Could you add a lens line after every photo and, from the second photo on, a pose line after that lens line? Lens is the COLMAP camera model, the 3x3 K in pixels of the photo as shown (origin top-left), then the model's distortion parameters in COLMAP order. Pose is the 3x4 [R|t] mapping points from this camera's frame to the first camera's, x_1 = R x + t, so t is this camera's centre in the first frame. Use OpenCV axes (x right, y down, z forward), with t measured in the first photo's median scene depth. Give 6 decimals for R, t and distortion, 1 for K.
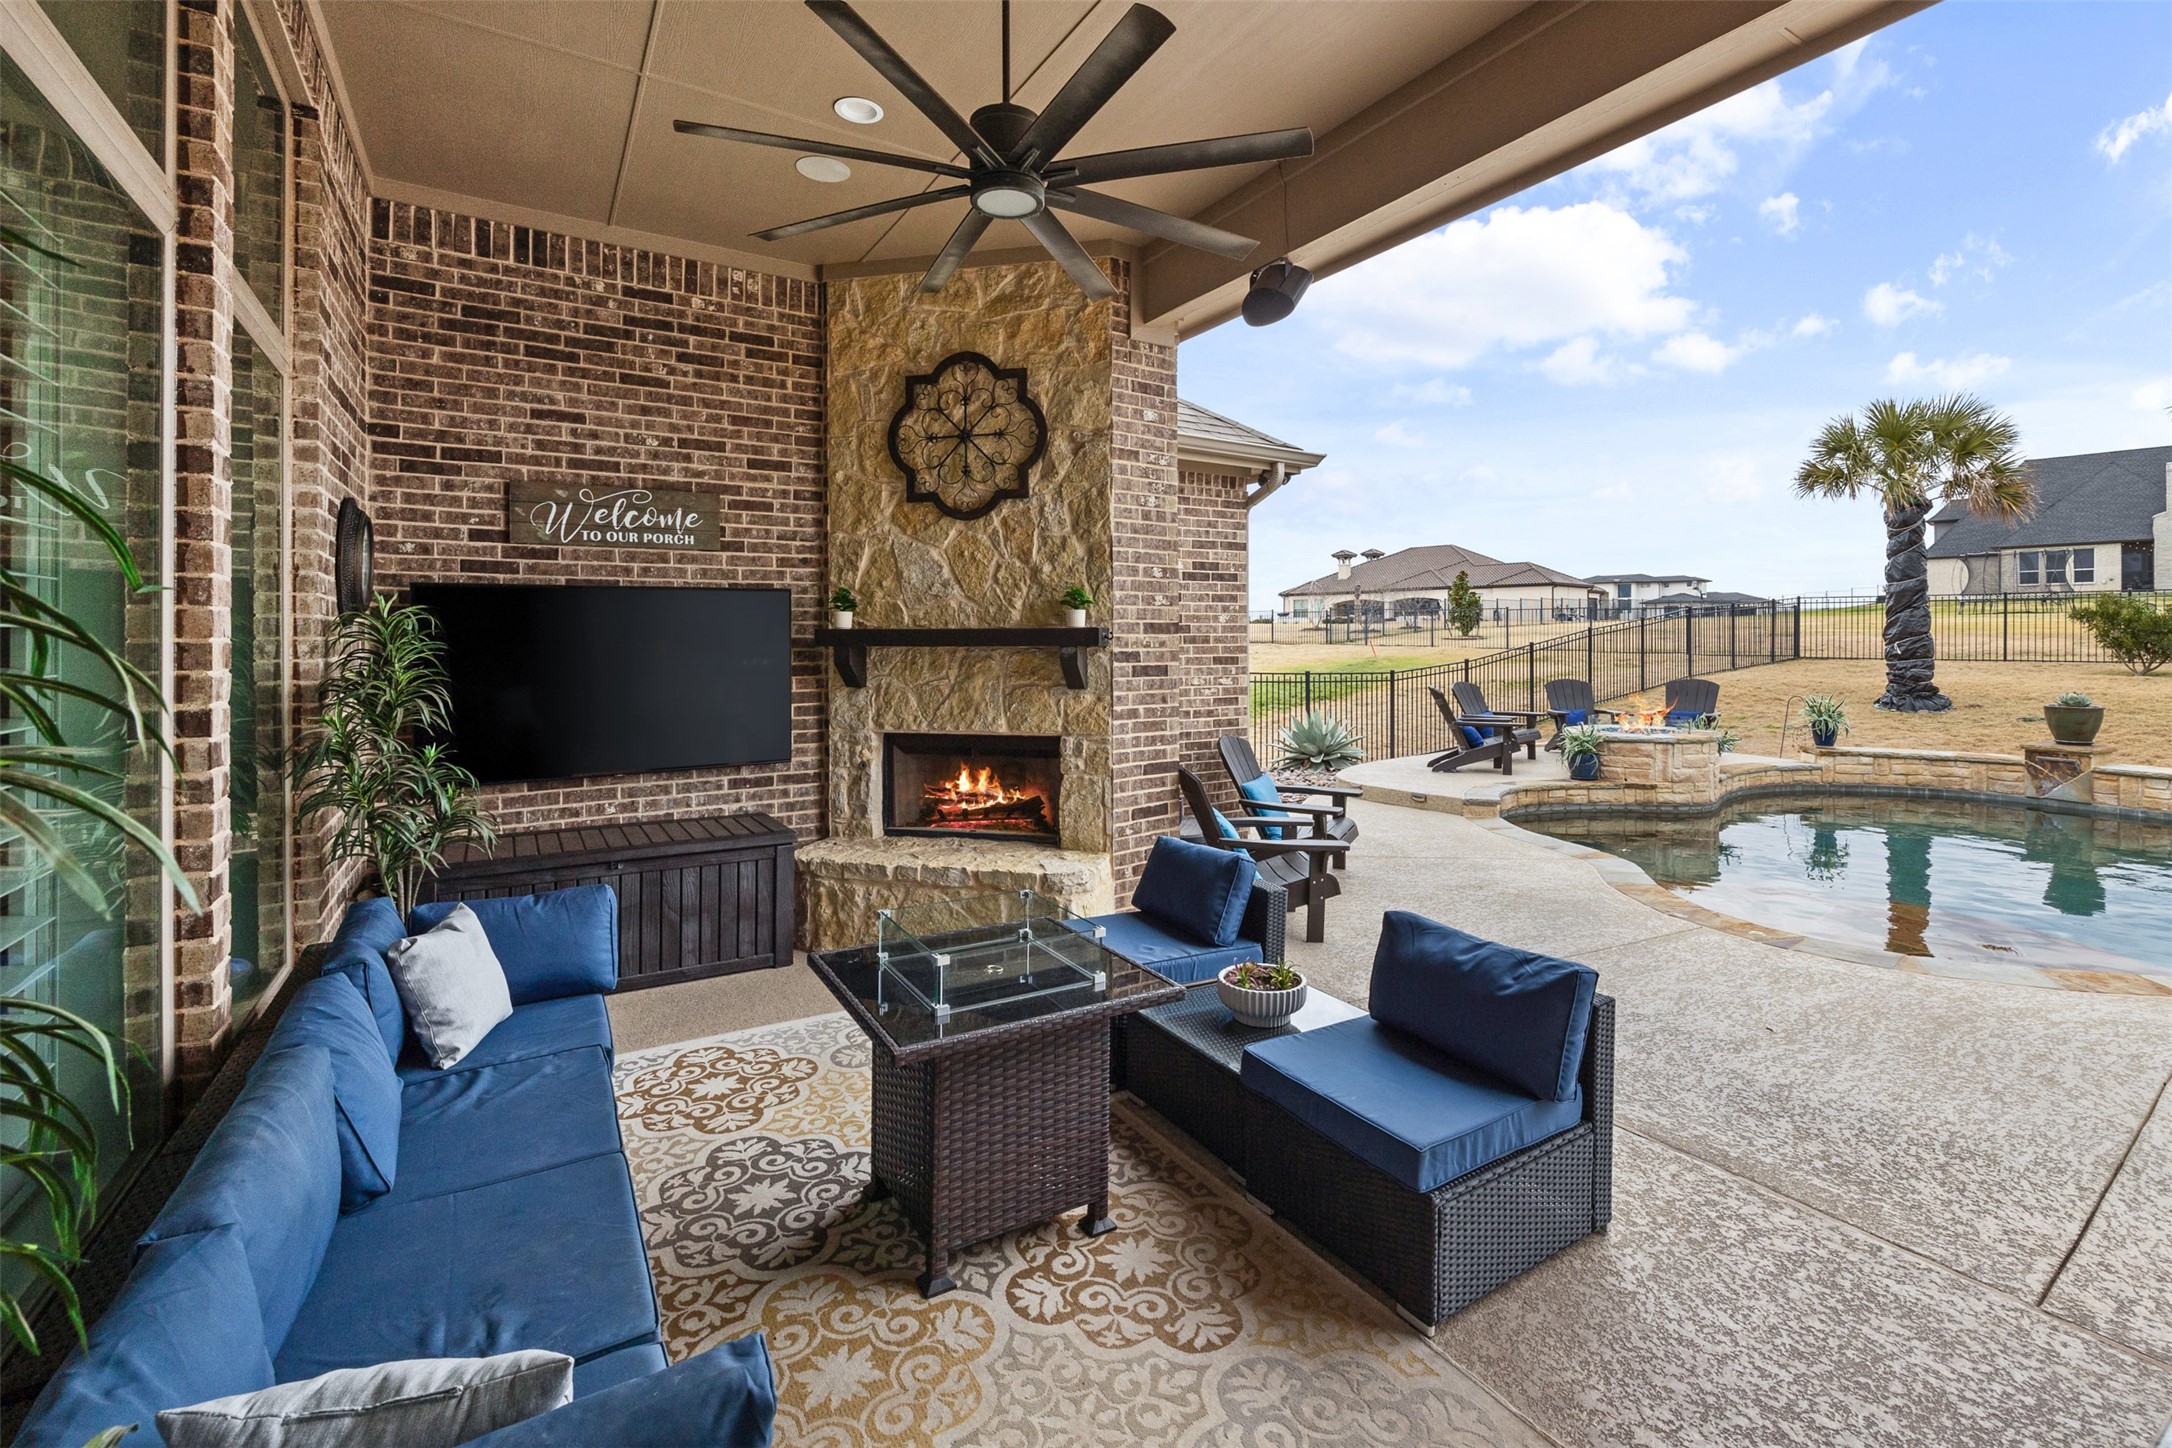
lens RADIAL K [[949.3, 0, 1144.7], [0, 949.3, 636.7], [0, 0, 1]] dist [0.000823, -0.000405]
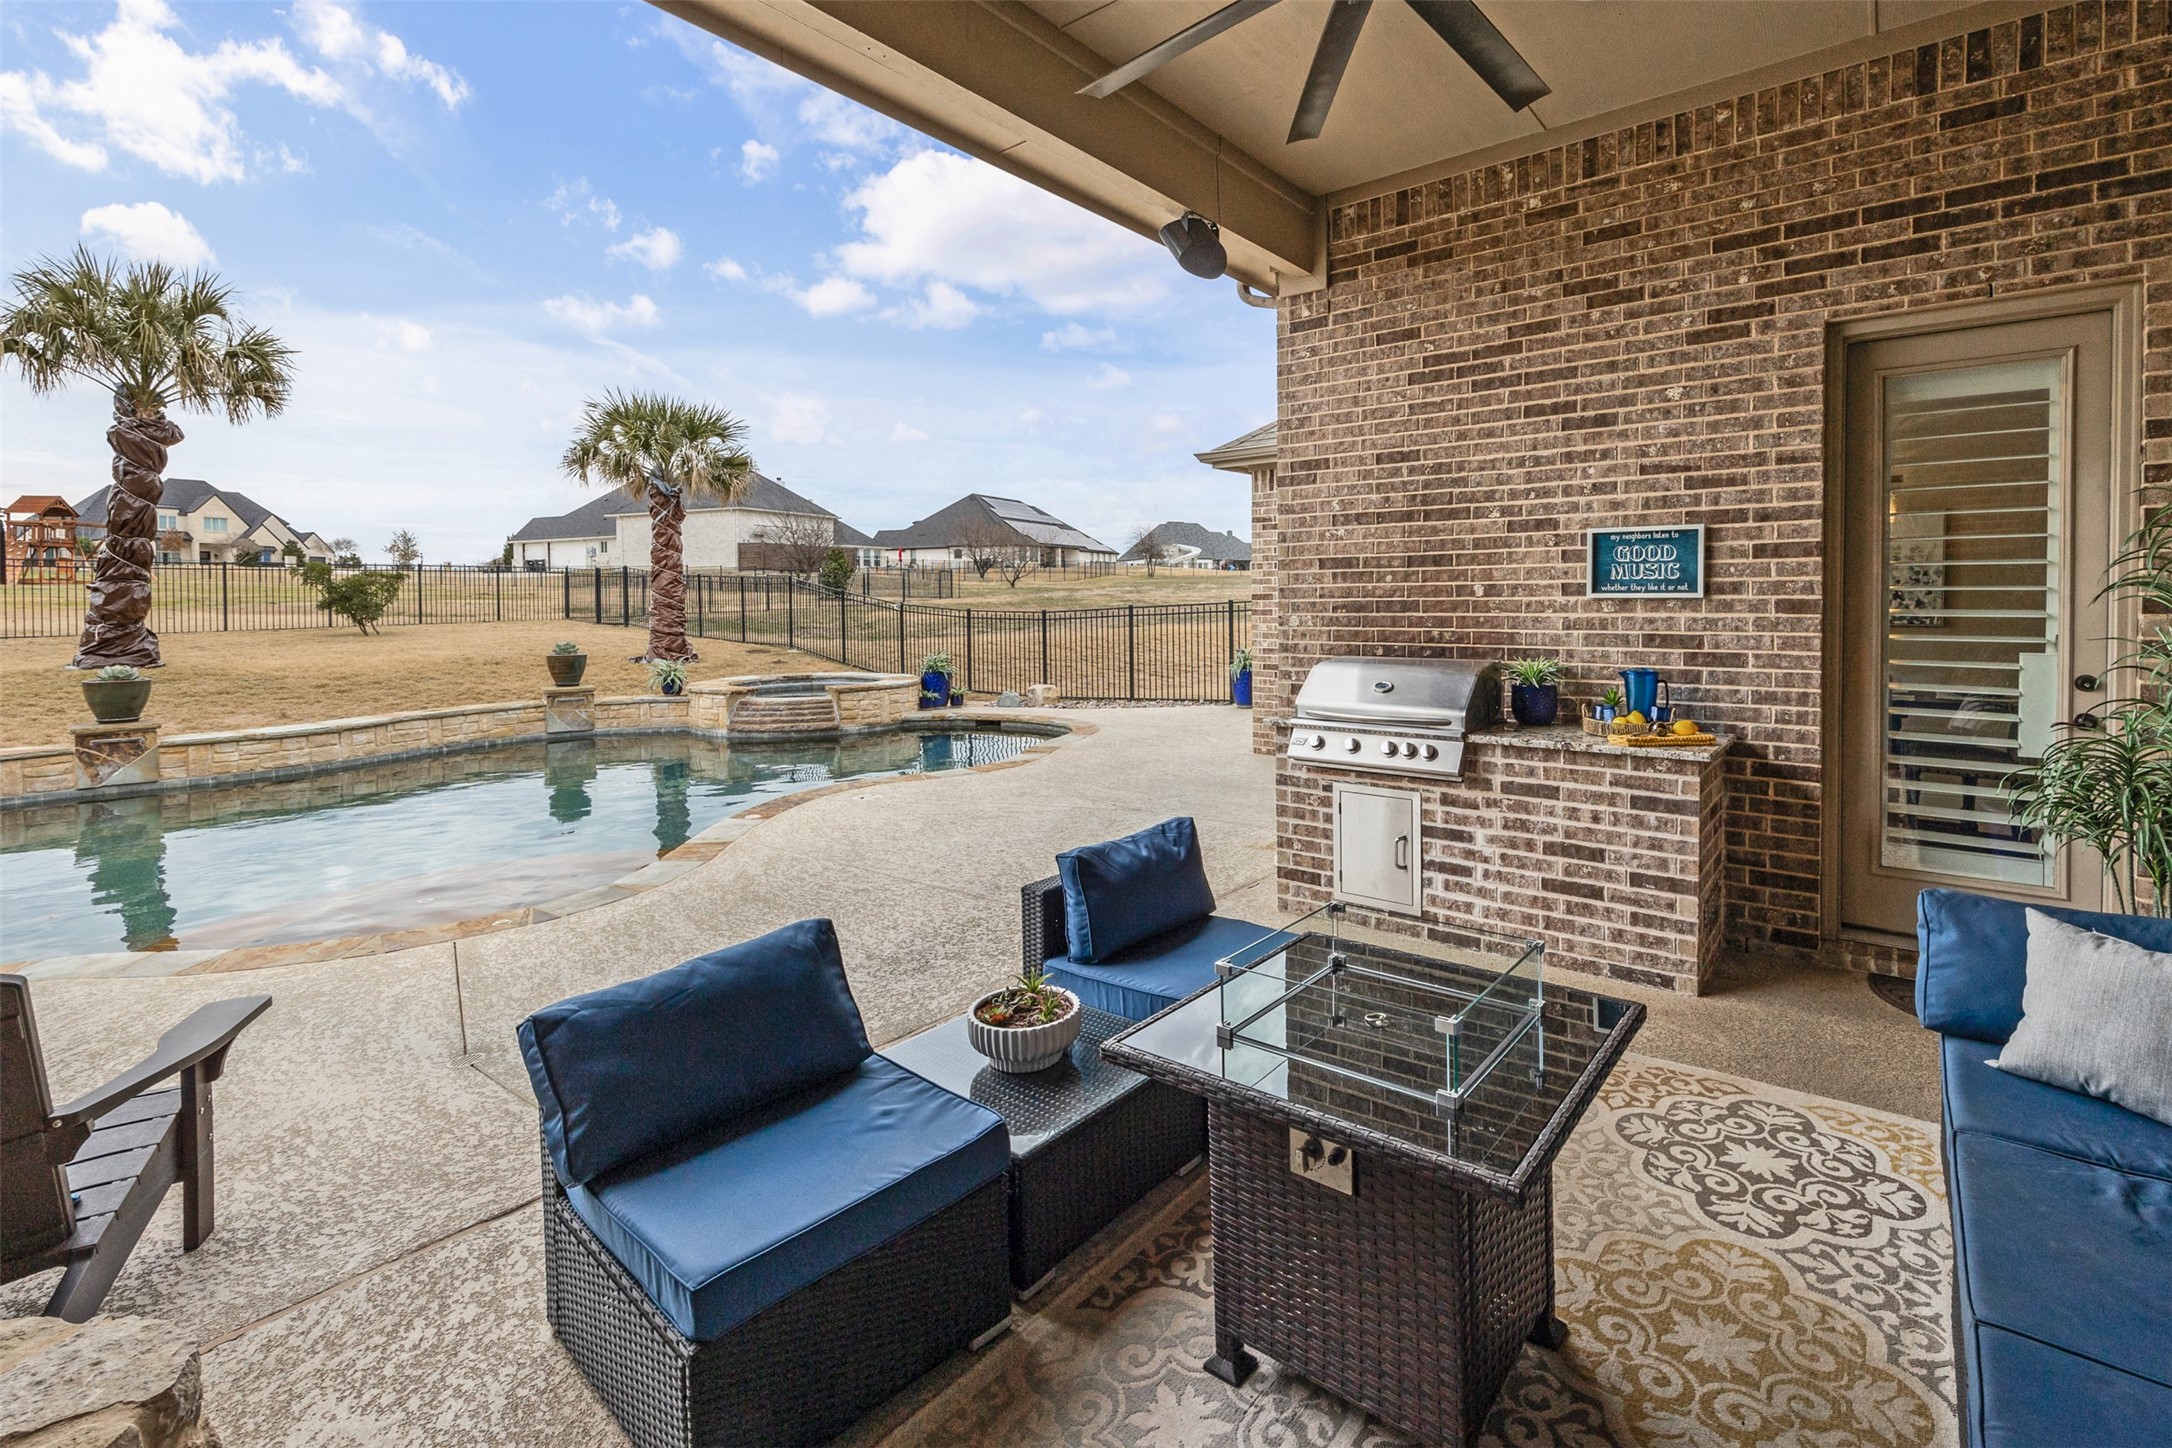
lens RADIAL K [[949.3, 0, 1144.7], [0, 949.3, 636.7], [0, 0, 1]] dist [0.000823, -0.000405]
pose [[-0.317278, -0.028987, 0.947890, -0.166546], [0.007500, 0.999425, 0.033074, 0.007379], [-0.948303, 0.017603, -0.316878, 0.301497]]
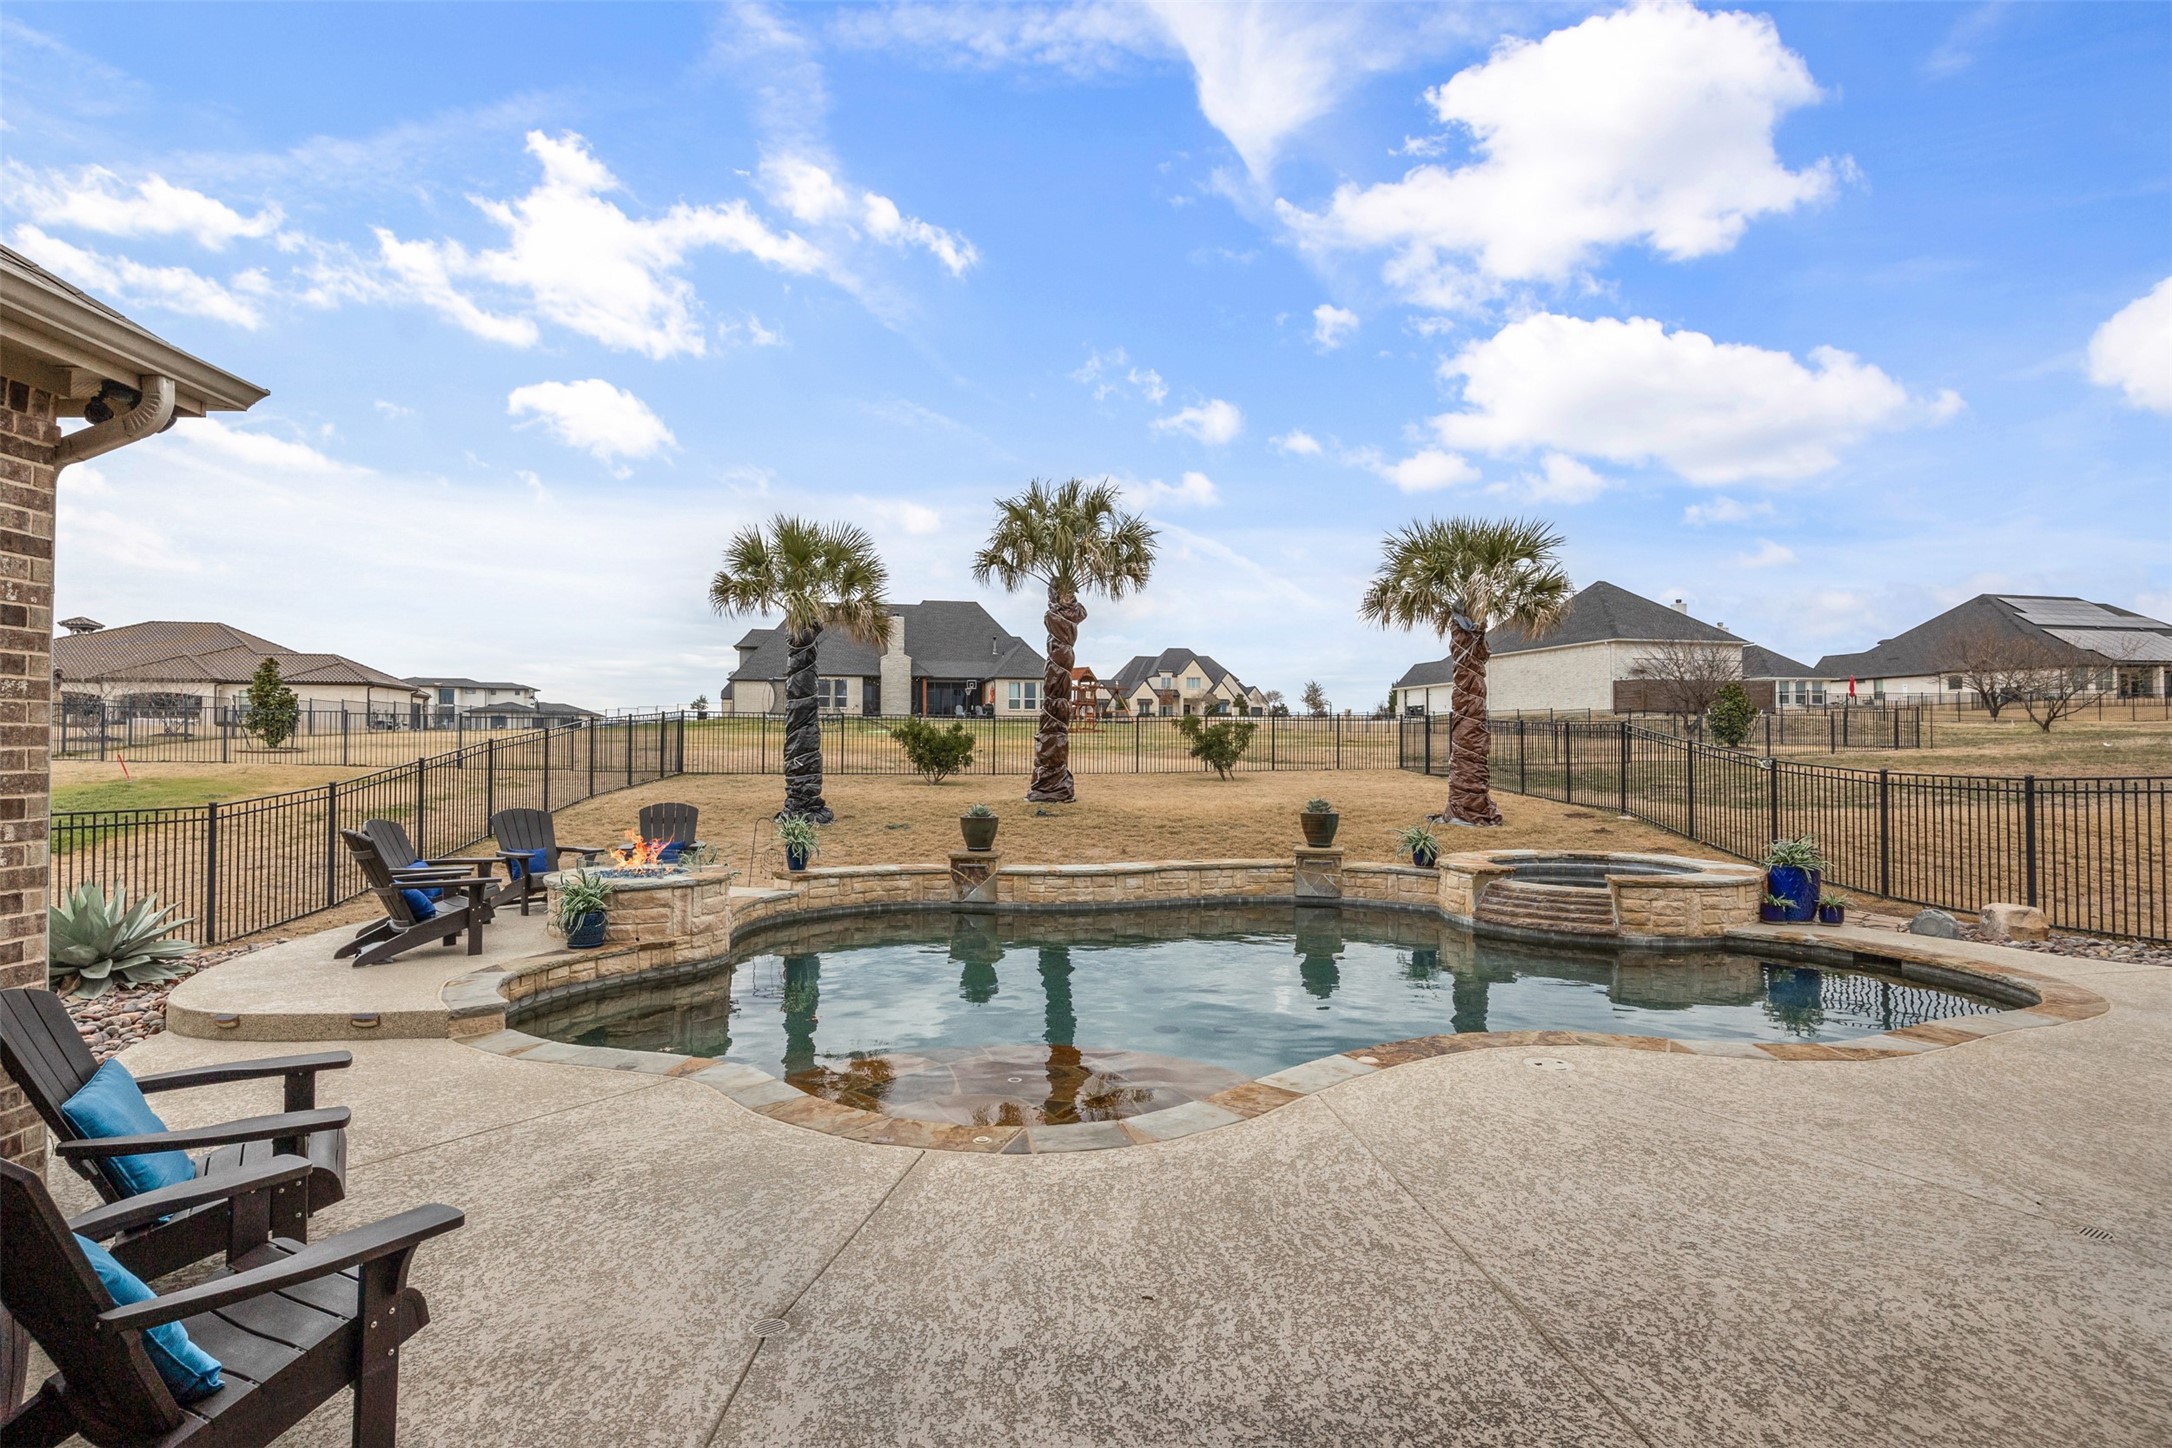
lens RADIAL K [[1065.9, 0, 1044.6], [0, 1065.9, 727.7], [0, 0, 1]] dist [-0.018014, 0.001137]
pose [[0.553802, 0.023184, 0.832325, -0.024789], [-0.006077, 0.999698, -0.023803, -0.001718], [-0.832626, 0.008124, 0.553776, 0.203322]]
